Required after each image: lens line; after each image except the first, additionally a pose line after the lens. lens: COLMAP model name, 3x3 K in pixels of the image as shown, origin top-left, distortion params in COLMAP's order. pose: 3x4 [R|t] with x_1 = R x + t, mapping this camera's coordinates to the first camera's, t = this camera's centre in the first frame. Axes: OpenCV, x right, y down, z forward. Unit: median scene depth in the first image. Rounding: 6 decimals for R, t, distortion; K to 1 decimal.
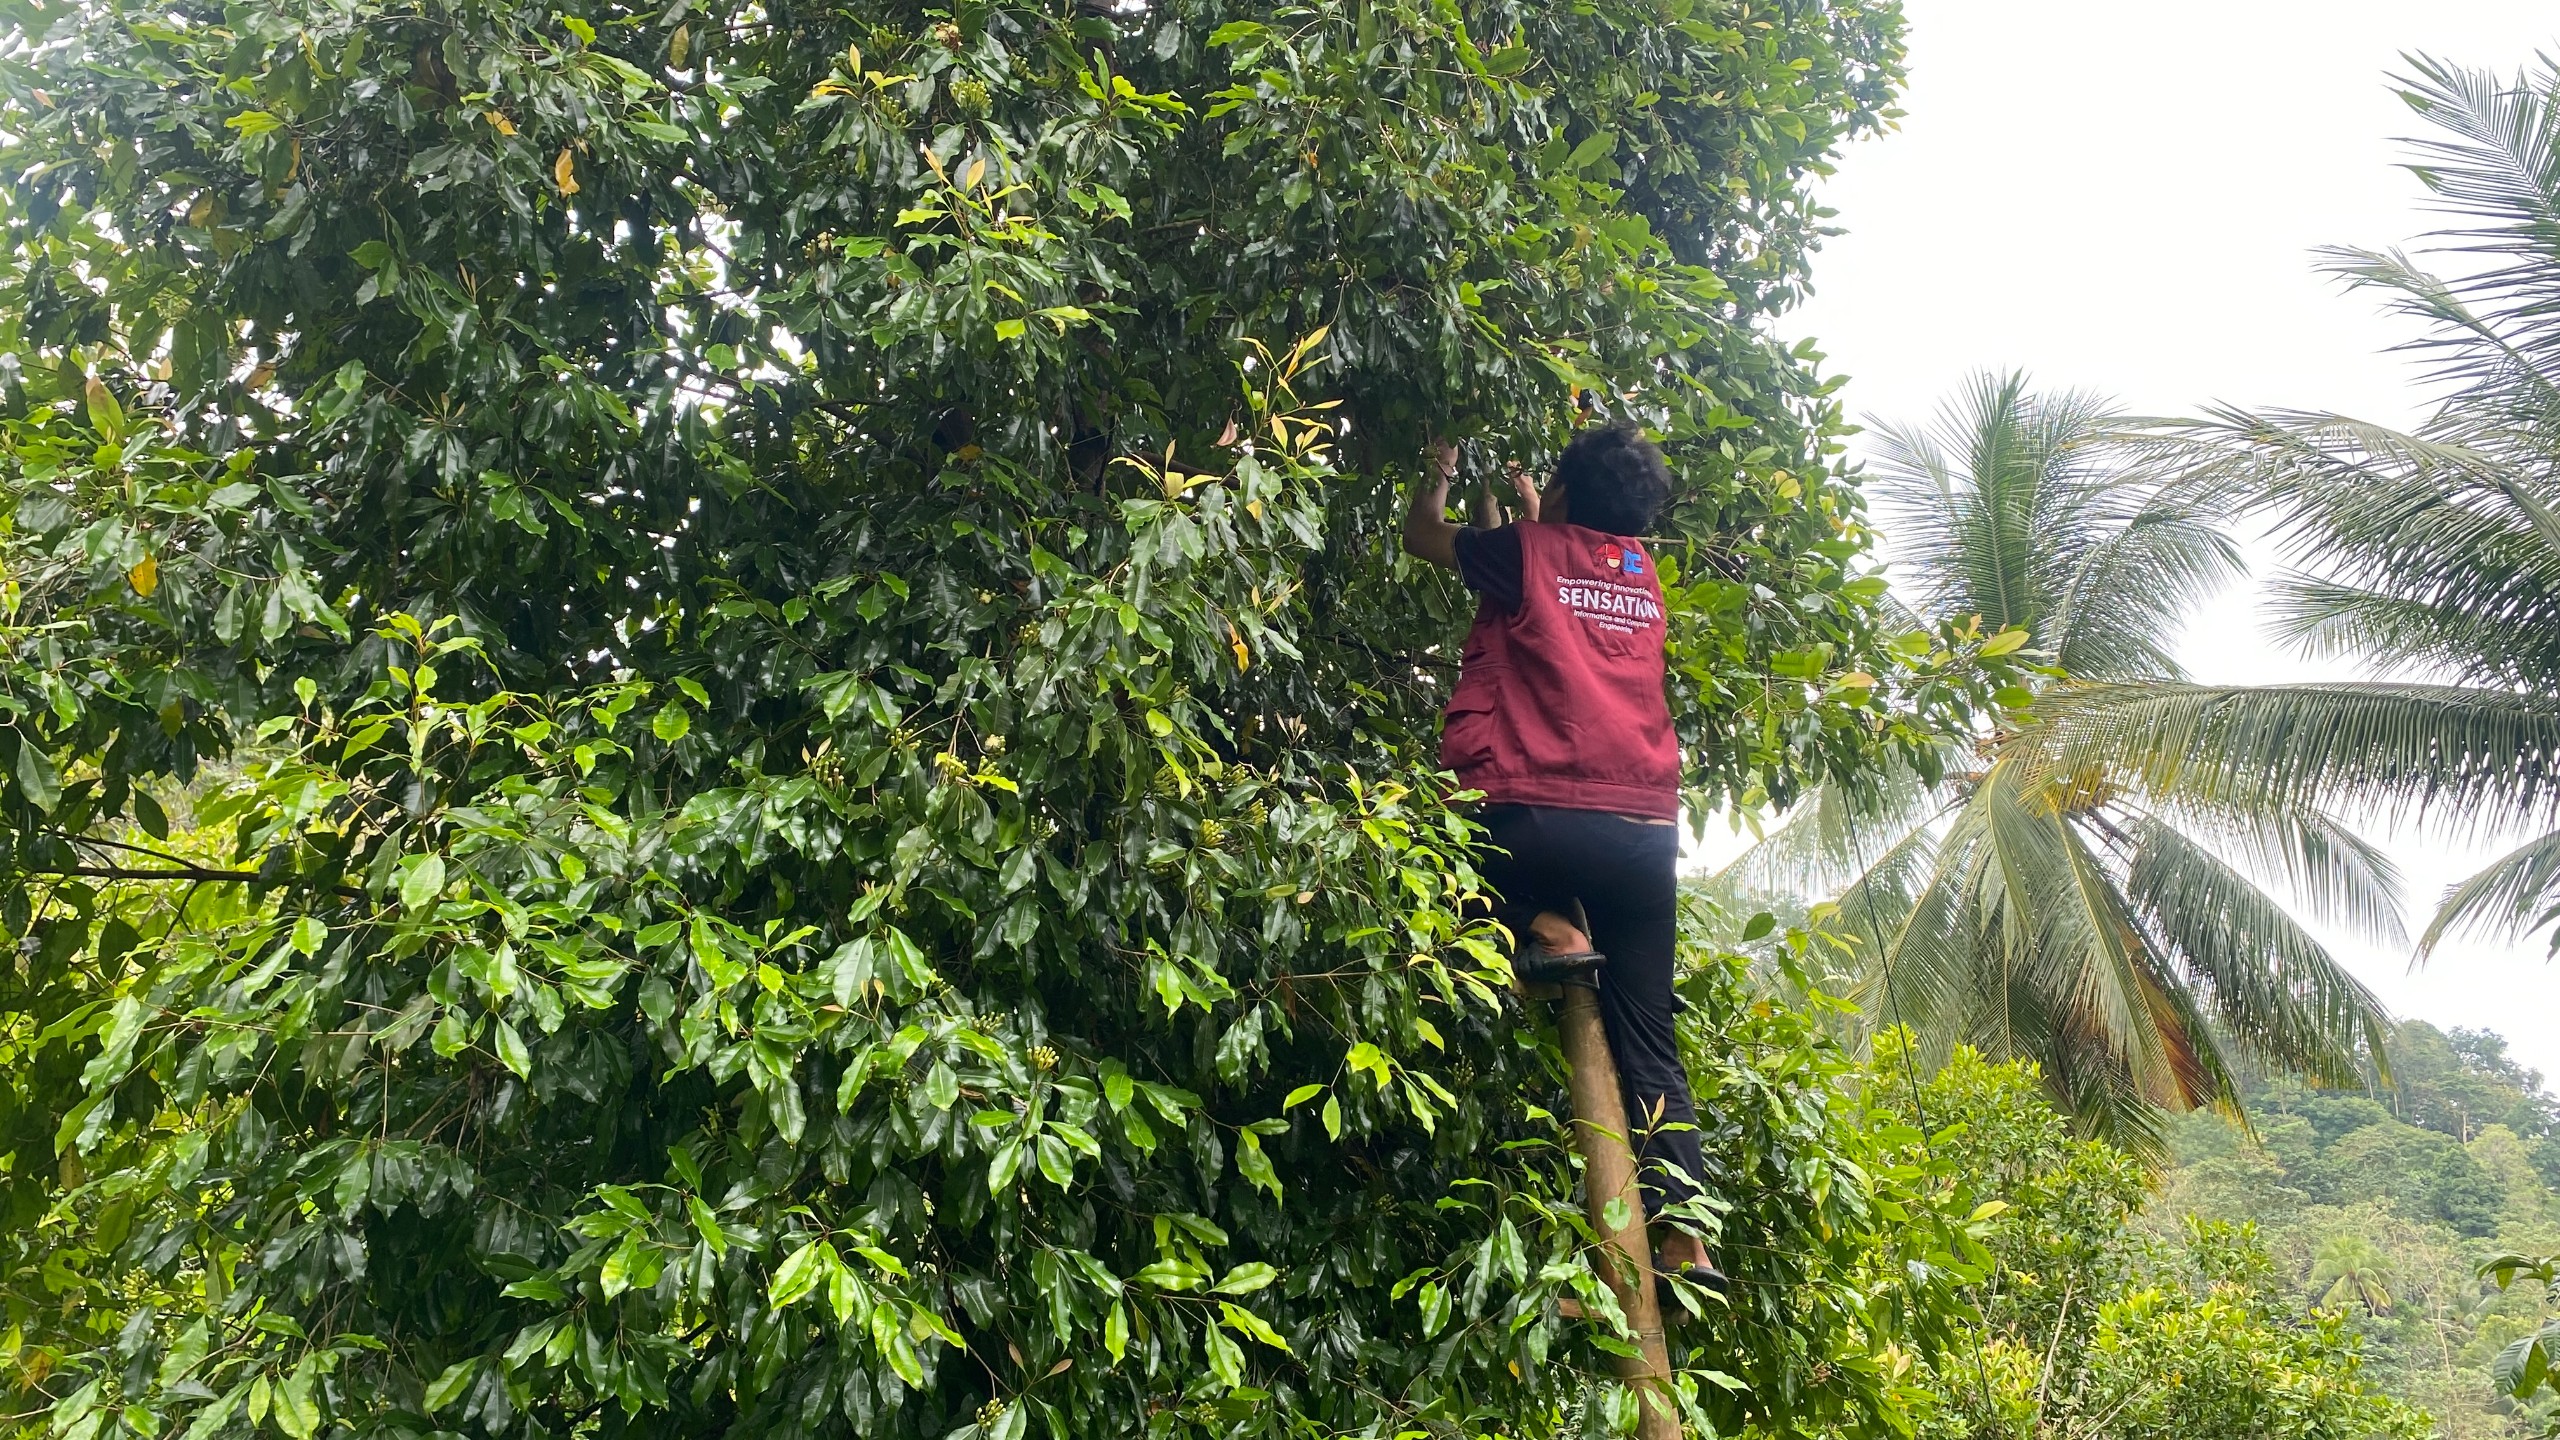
lens RADIAL K [[1905.5, 0, 1285.2], [0, 1905.5, 706.6], [0, 0, 1]] dist [0.038327, -0.036360]
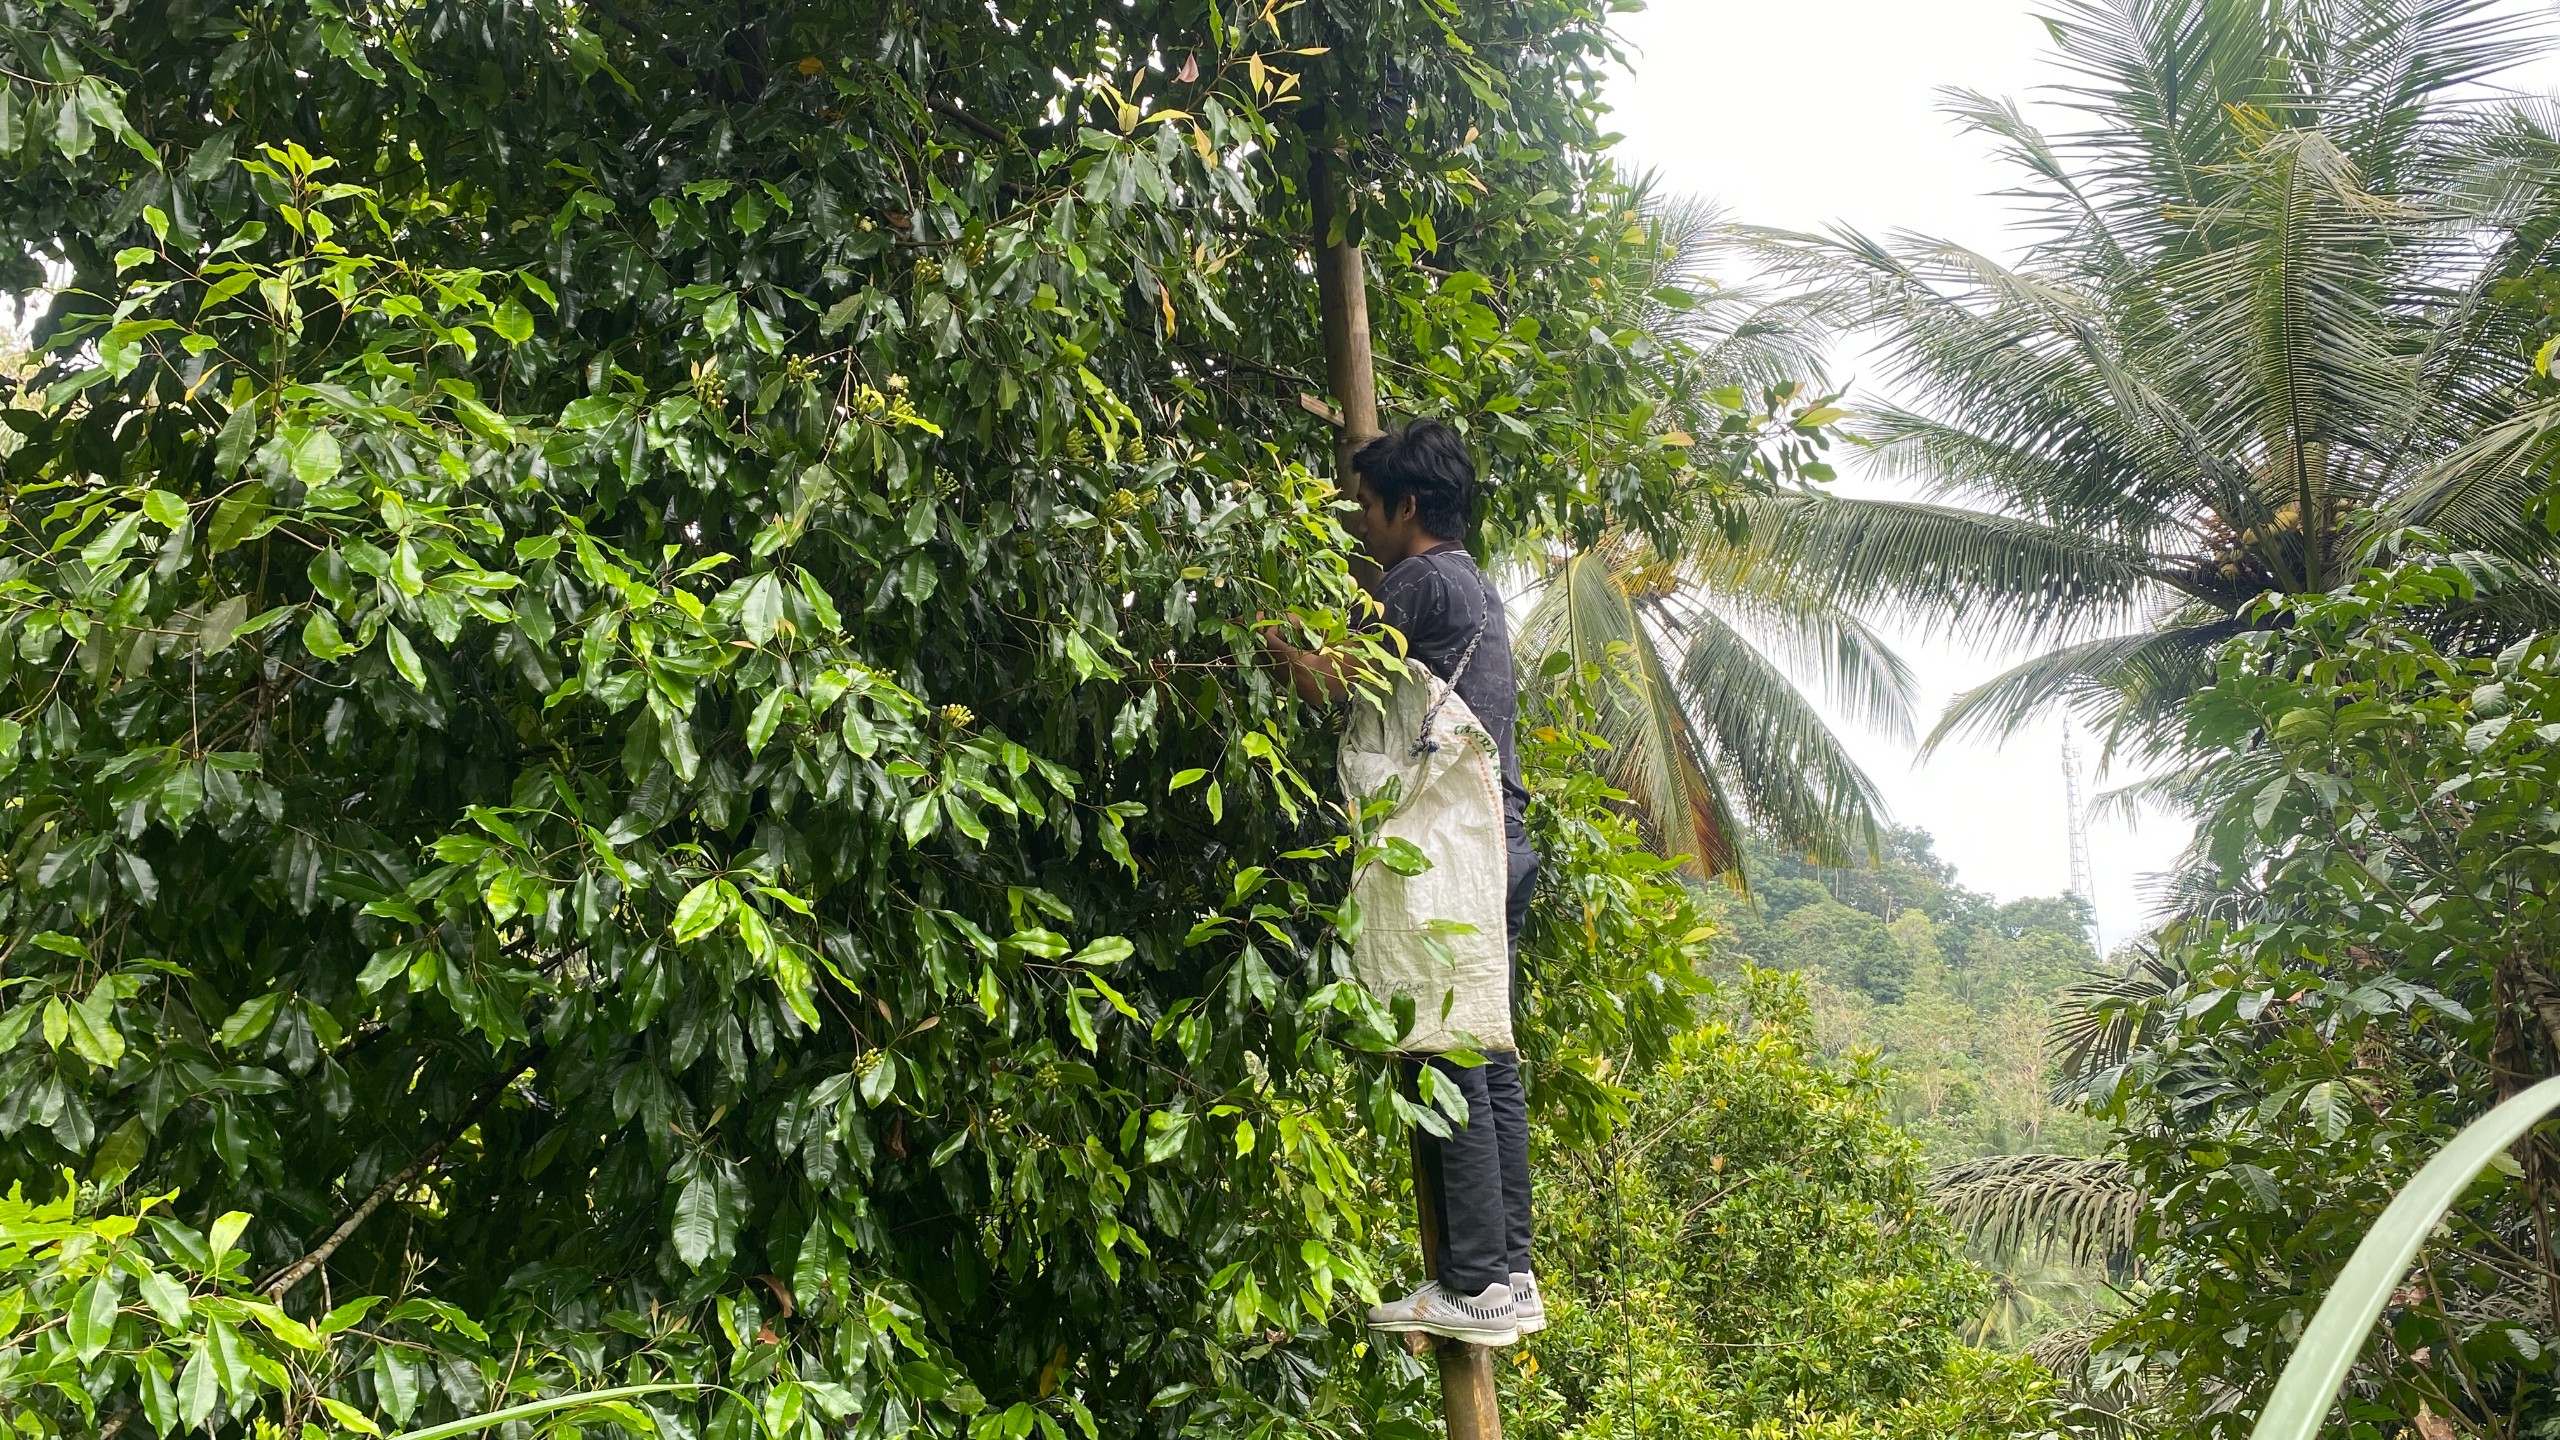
lens RADIAL K [[1905.5, 0, 1270.2], [0, 1905.5, 741.1], [0, 0, 1]] dist [0.038327, -0.036360]
pose [[0.971669, 0.071983, 0.225119, -0.169266], [-0.105103, 0.984731, 0.138777, 0.041517], [-0.211692, -0.158506, 0.964397, 0.032618]]
